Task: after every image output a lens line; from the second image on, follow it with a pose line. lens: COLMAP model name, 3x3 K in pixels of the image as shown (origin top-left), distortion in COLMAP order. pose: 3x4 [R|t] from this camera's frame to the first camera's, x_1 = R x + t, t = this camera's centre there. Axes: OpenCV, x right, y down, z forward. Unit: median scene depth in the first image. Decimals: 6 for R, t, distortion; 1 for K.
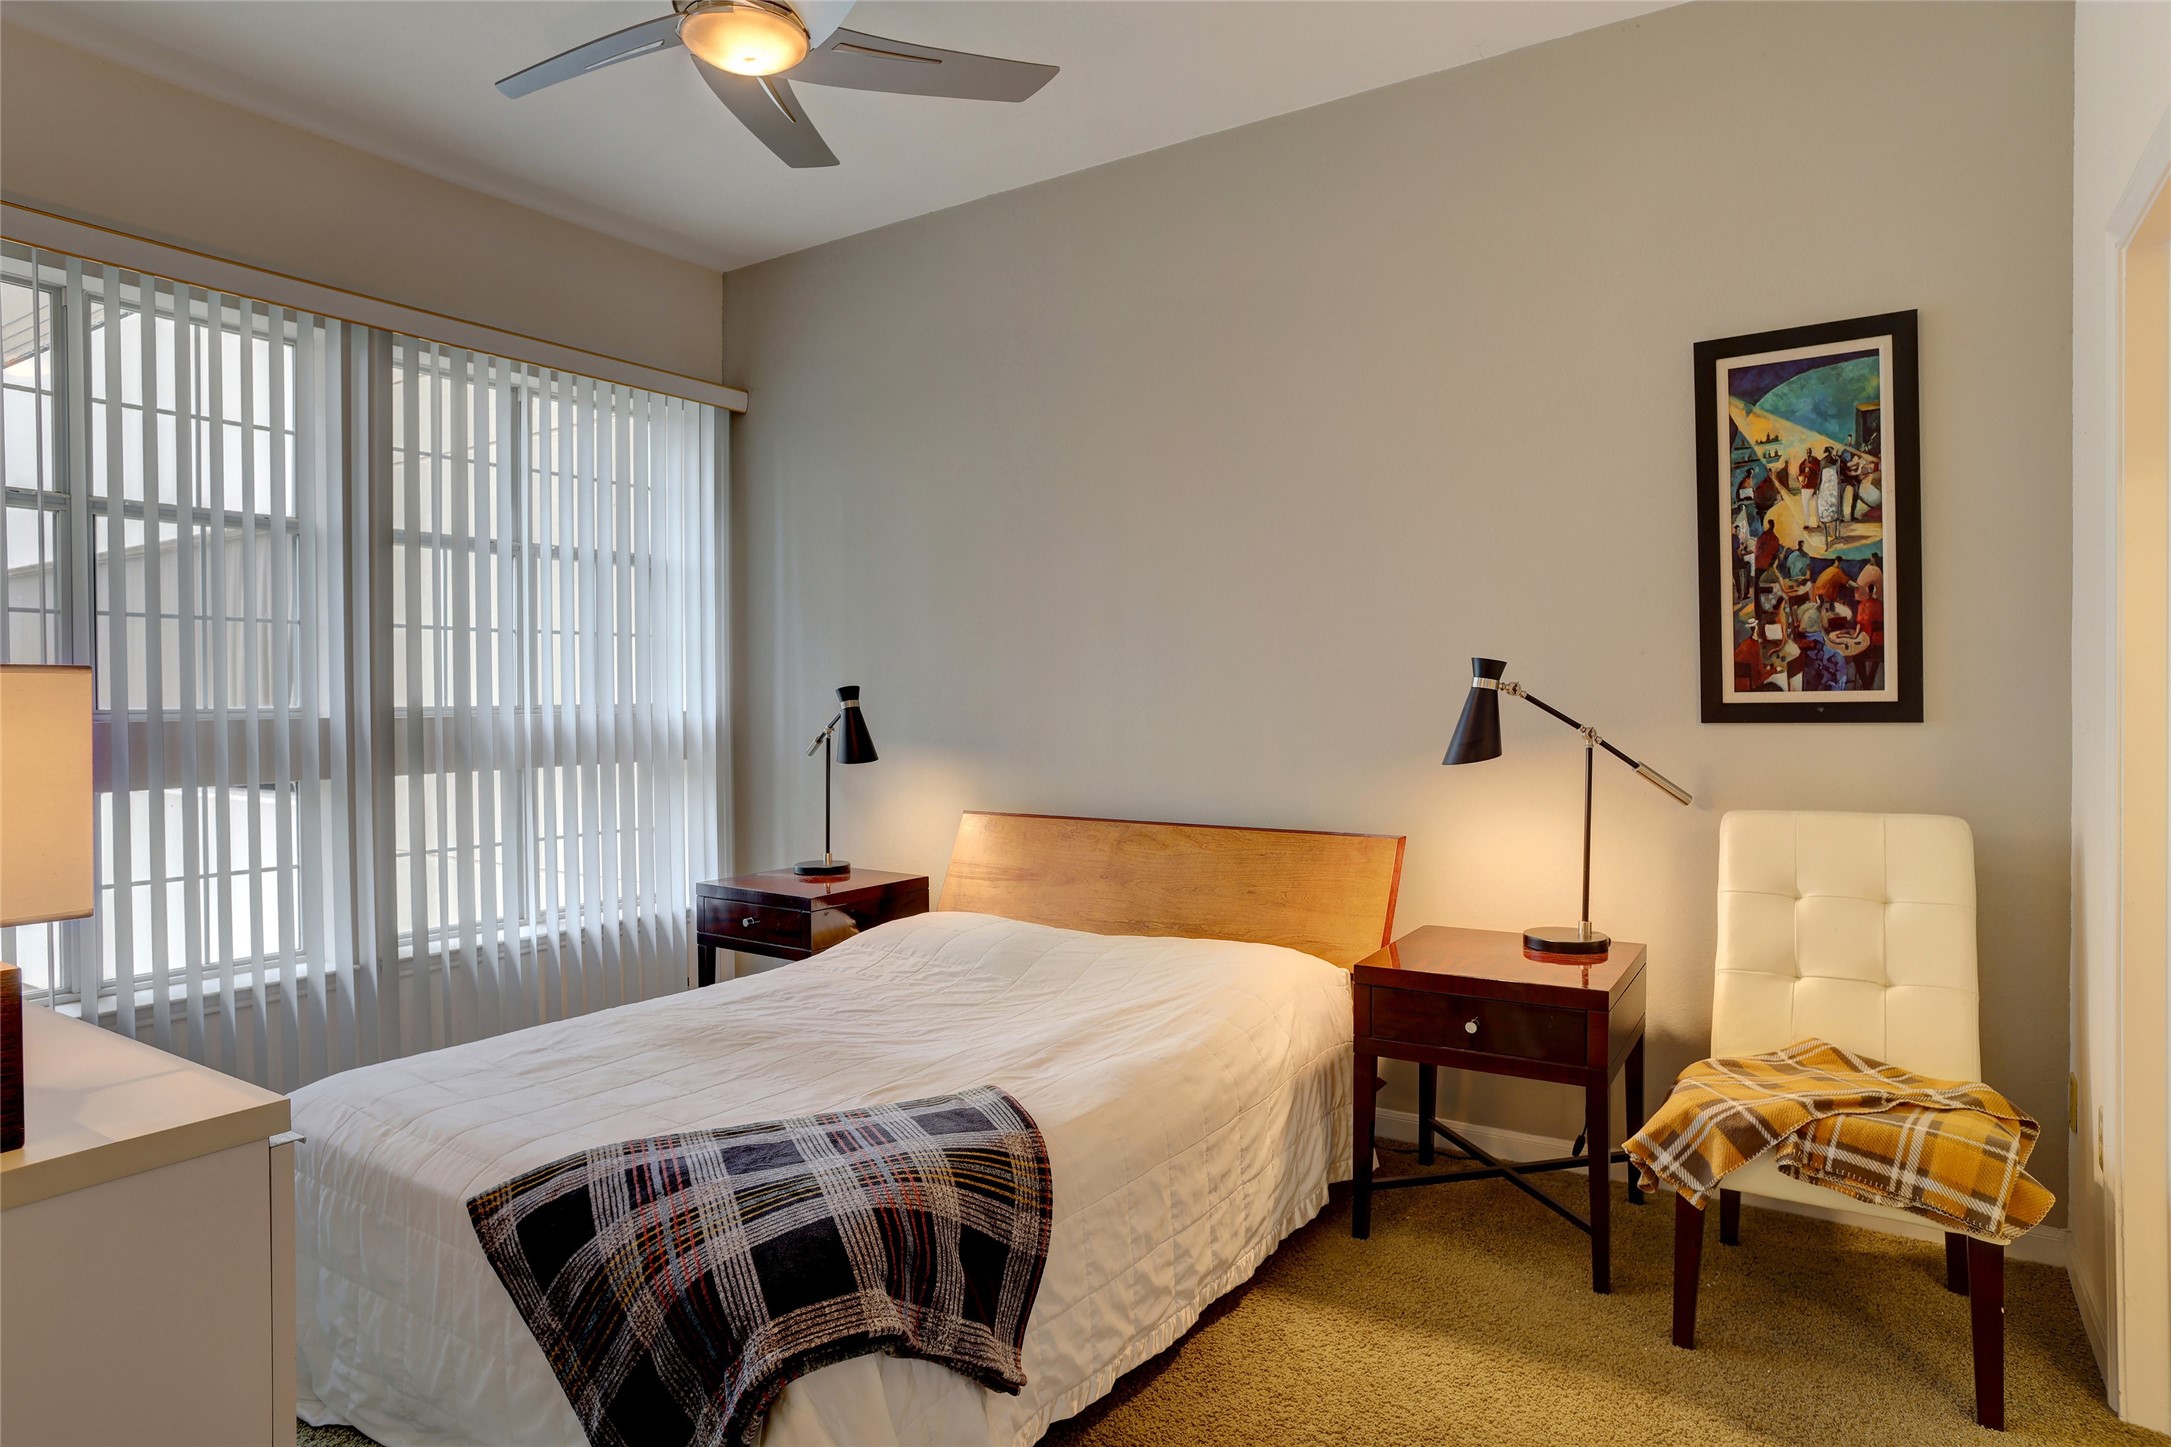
lens RADIAL K [[1249.0, 0, 1072.8], [0, 1249.0, 717.2], [0, 0, 1]] dist [-0.051513, 0.000144]
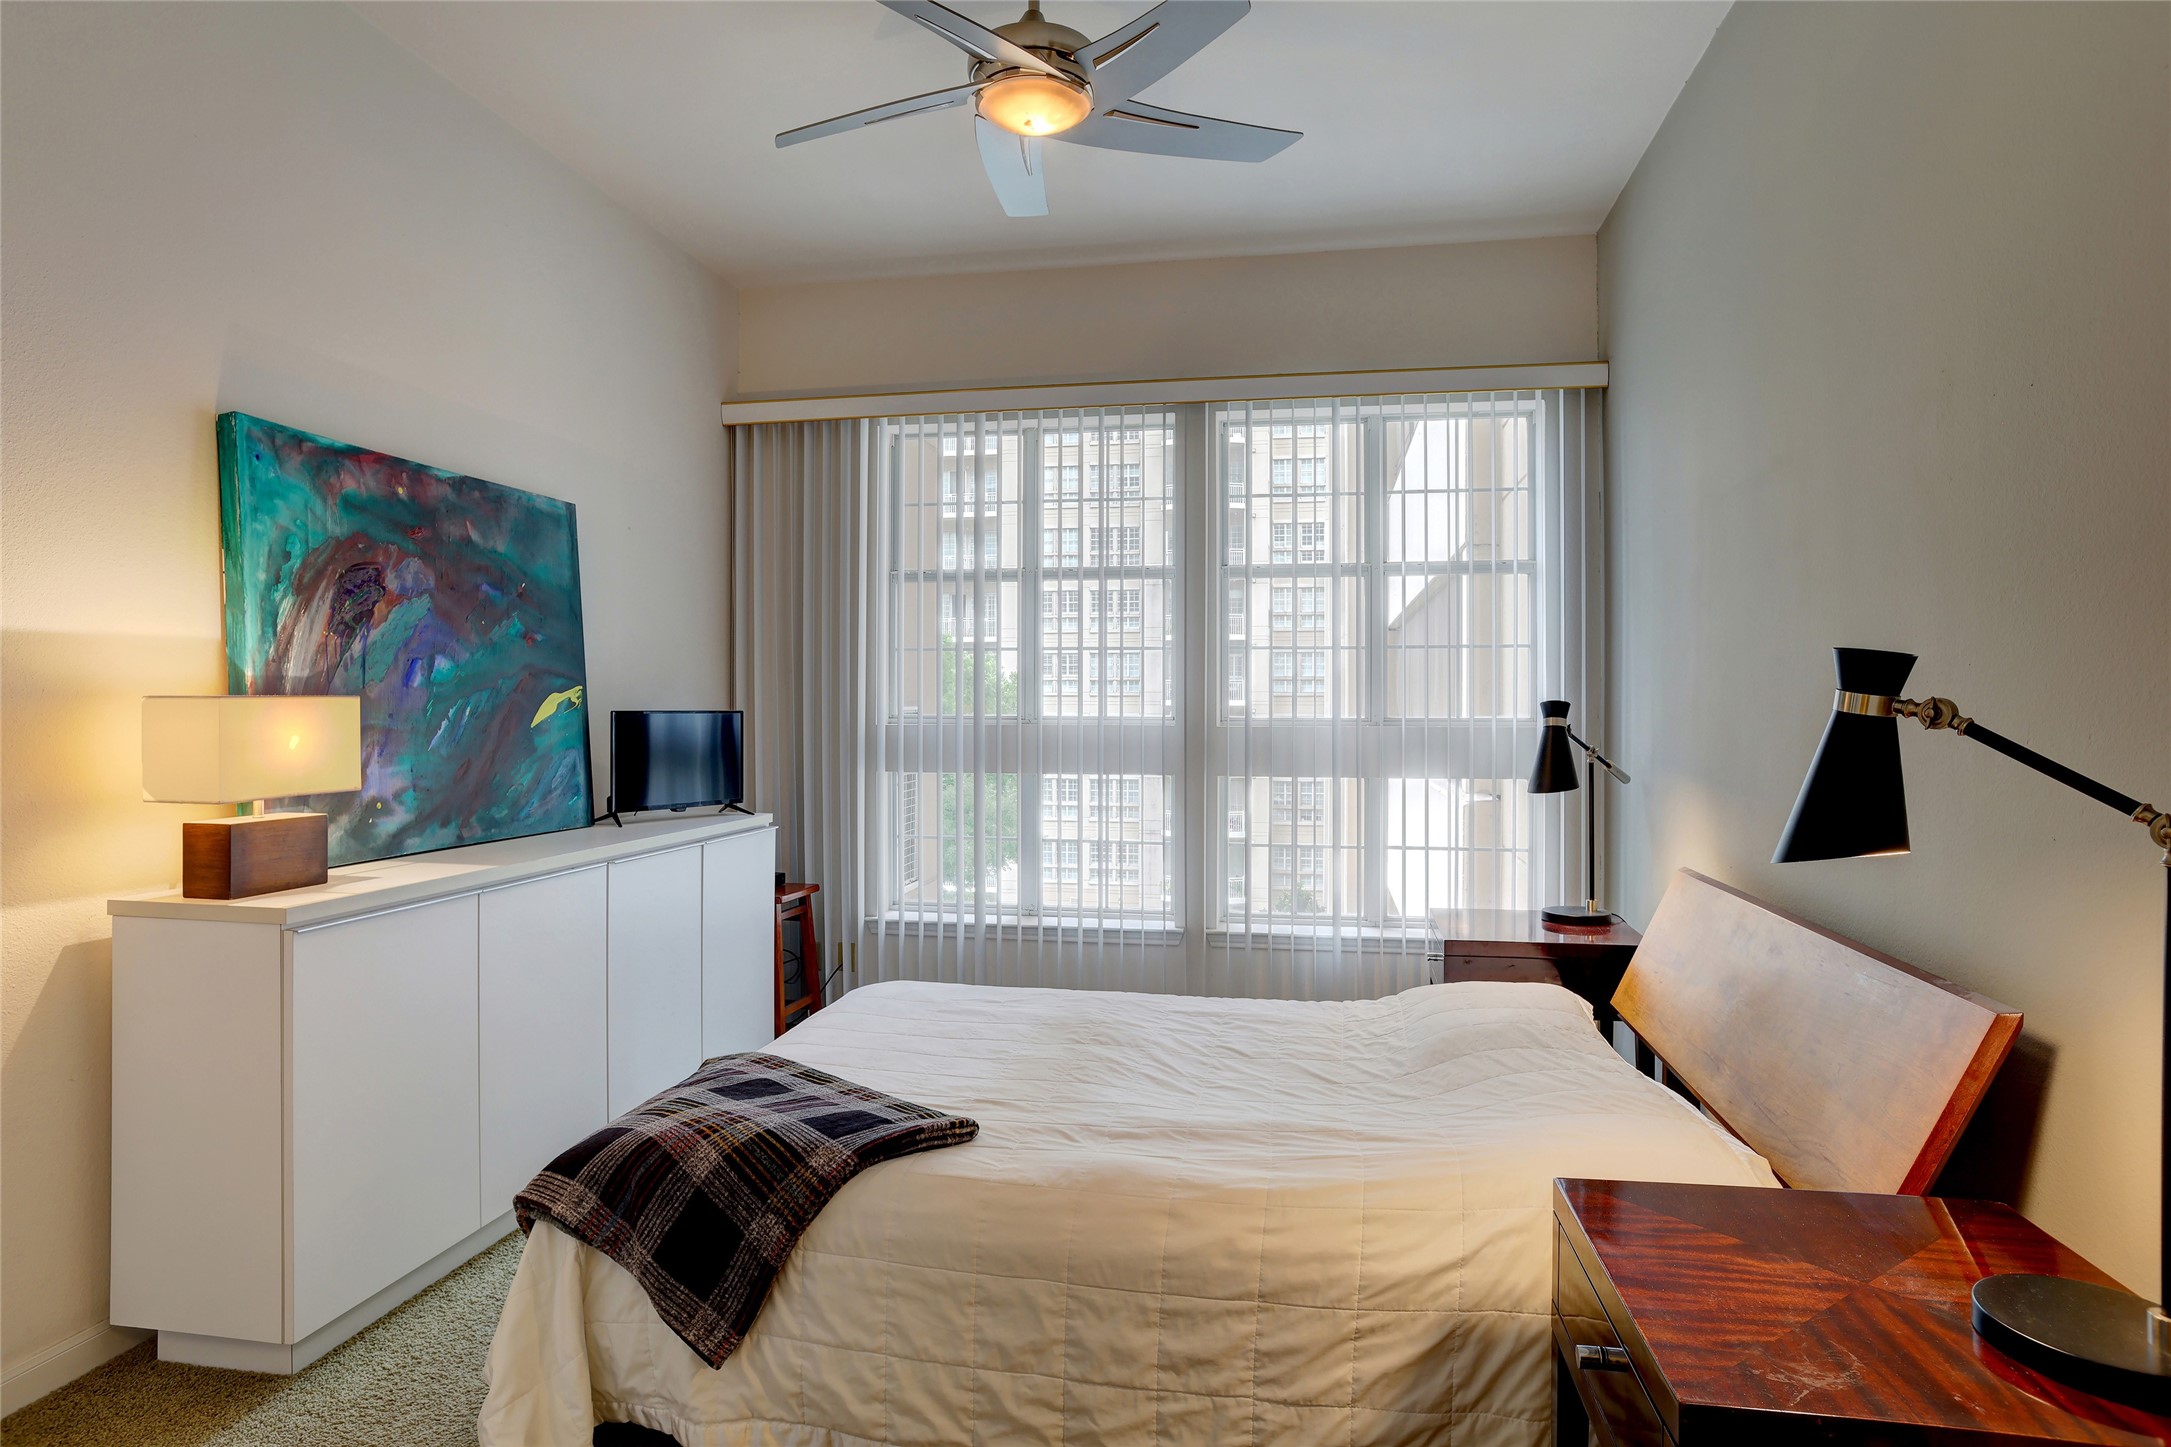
lens RADIAL K [[1249.0, 0, 1074.4], [0, 1249.0, 703.5], [0, 0, 1]] dist [-0.051513, 0.000144]
pose [[0.381677, 0.005017, -0.924282, 0.737071], [-0.023773, 0.999708, -0.004390, -0.019522], [0.923990, 0.023648, 0.381685, 0.609377]]
